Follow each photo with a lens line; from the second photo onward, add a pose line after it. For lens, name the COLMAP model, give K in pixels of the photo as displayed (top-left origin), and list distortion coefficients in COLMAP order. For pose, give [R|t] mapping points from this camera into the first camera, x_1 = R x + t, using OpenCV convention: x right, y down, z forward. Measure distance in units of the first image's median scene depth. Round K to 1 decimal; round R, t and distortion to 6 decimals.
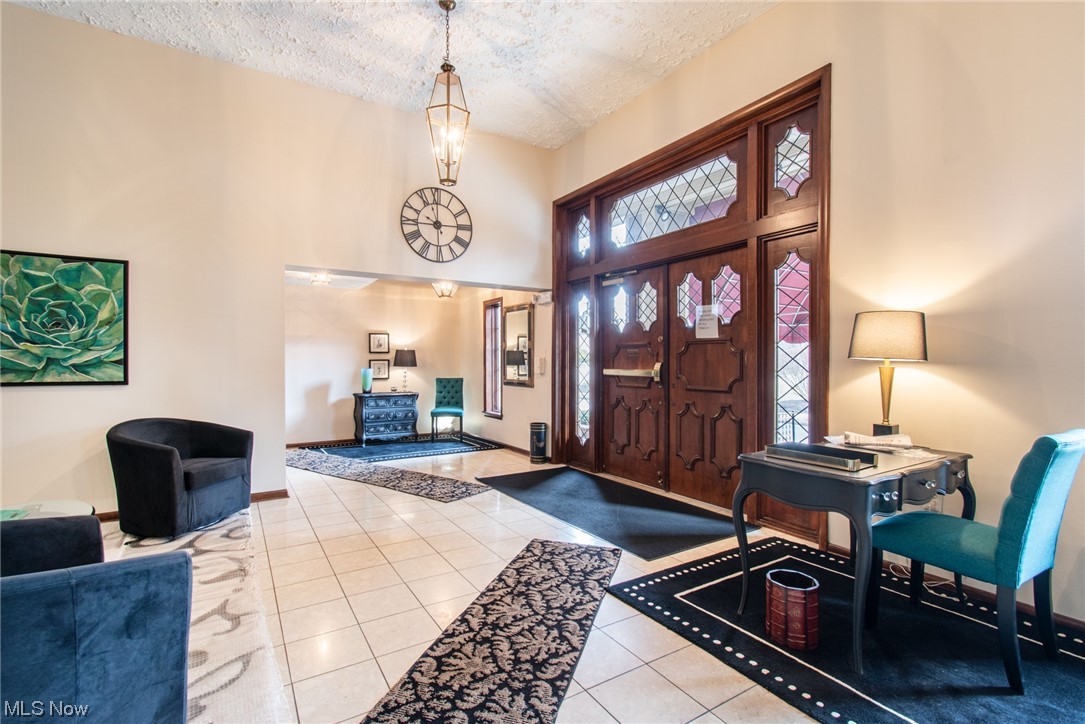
lens RADIAL K [[490.6, 0, 541.6], [0, 490.6, 361.4], [0, 0, 1]] dist [0.003229, -0.000100]
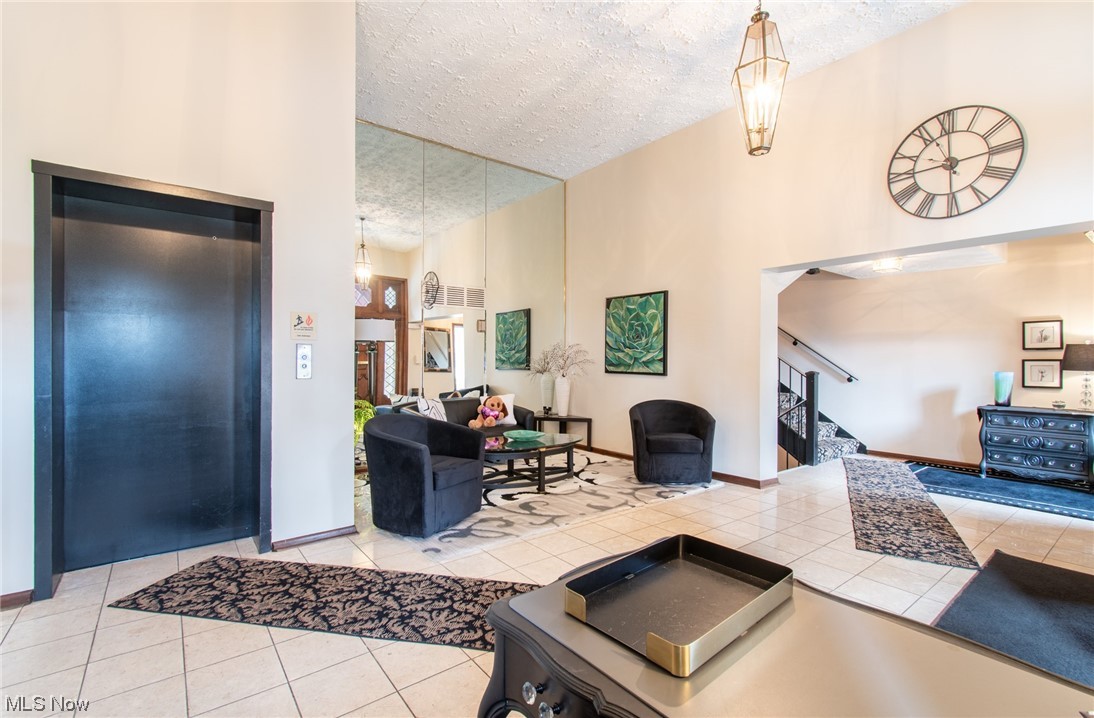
lens RADIAL K [[494.7, 0, 547.5], [0, 494.7, 358.2], [0, 0, 1]] dist [0.003229, -0.000100]
pose [[0.102409, -0.000281, -0.994742, 0.582302], [-0.006152, 0.999981, -0.000916, -0.000918], [0.994723, 0.006214, 0.102406, 0.507800]]
